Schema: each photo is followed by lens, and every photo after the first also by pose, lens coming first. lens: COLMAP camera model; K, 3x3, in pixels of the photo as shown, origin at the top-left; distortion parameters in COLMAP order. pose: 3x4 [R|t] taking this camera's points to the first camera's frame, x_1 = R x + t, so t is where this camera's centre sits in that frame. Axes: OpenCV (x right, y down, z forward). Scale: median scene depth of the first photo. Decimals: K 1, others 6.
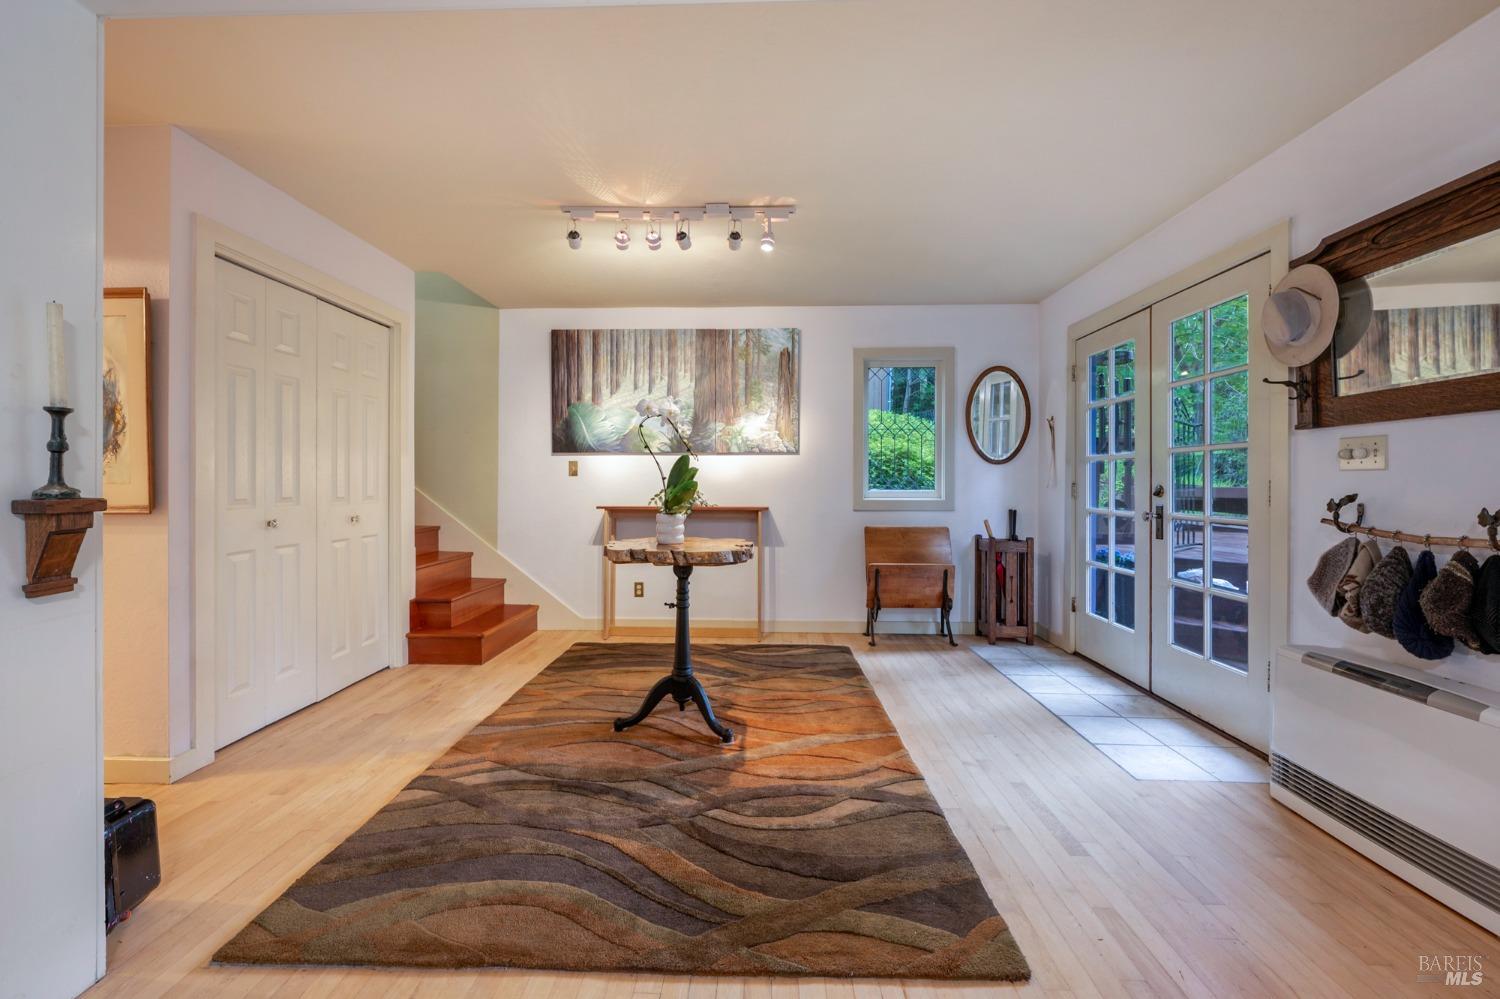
lens RADIAL K [[599.3, 0, 743.2], [0, 599.3, 482.6], [0, 0, 1]] dist [-0.000669, 0.000057]
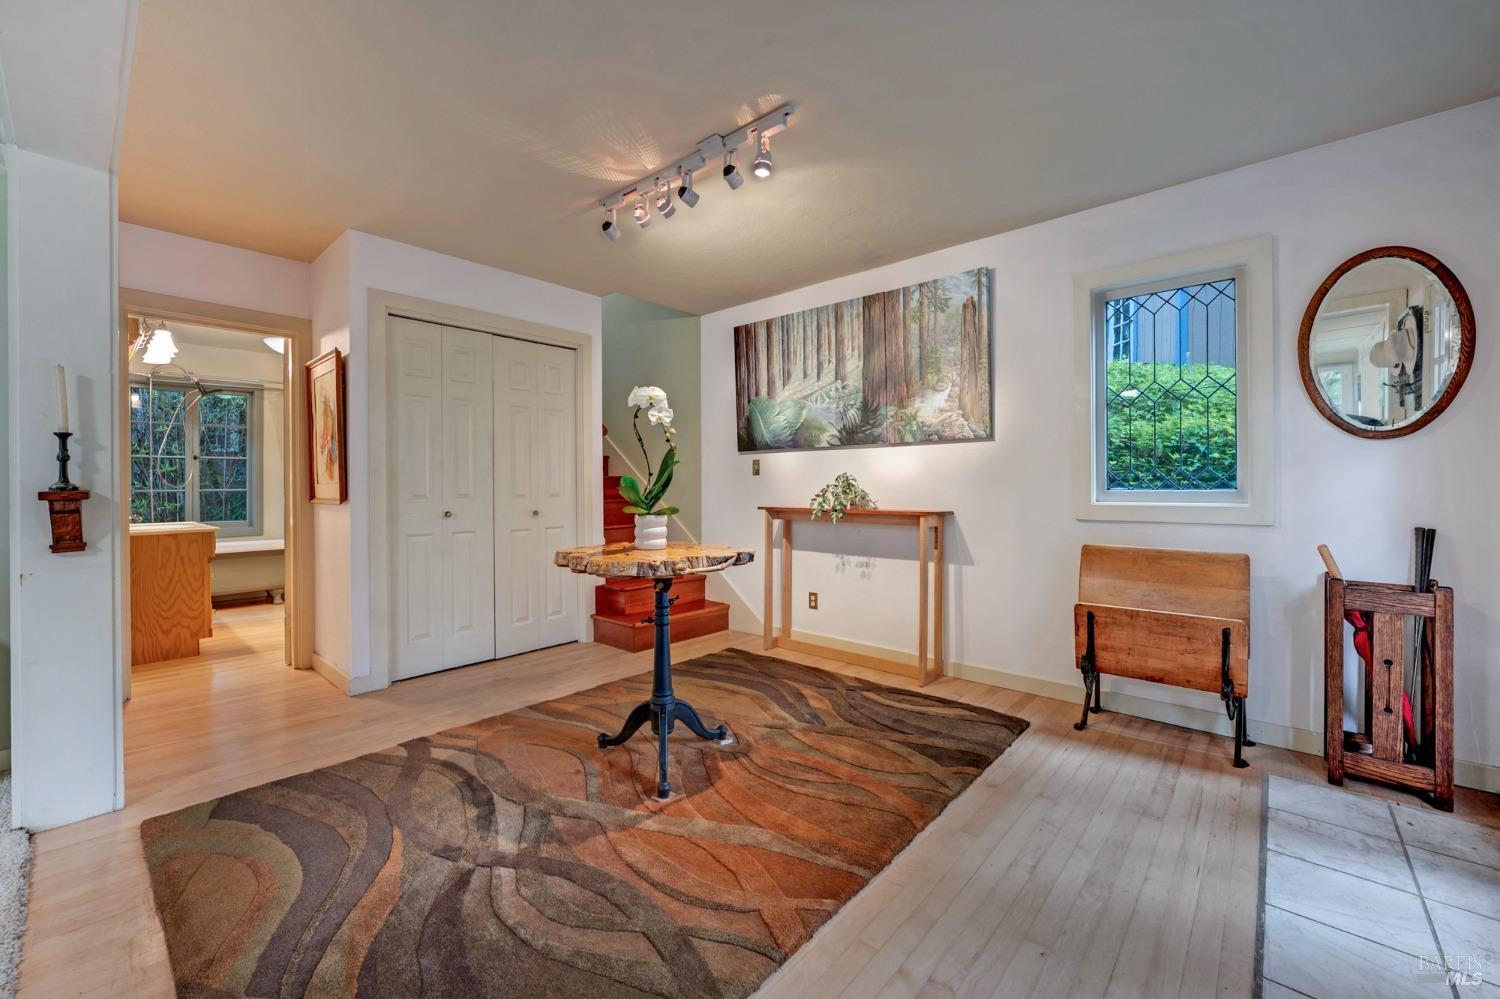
lens RADIAL K [[599.3, 0, 743.2], [0, 599.3, 482.6], [0, 0, 1]] dist [-0.000669, 0.000057]
pose [[0.769067, -0.008184, -0.639116, 0.330547], [0.006207, 0.999967, -0.005335, 0.006641], [0.639138, 0.000136, 0.769092, 0.253833]]
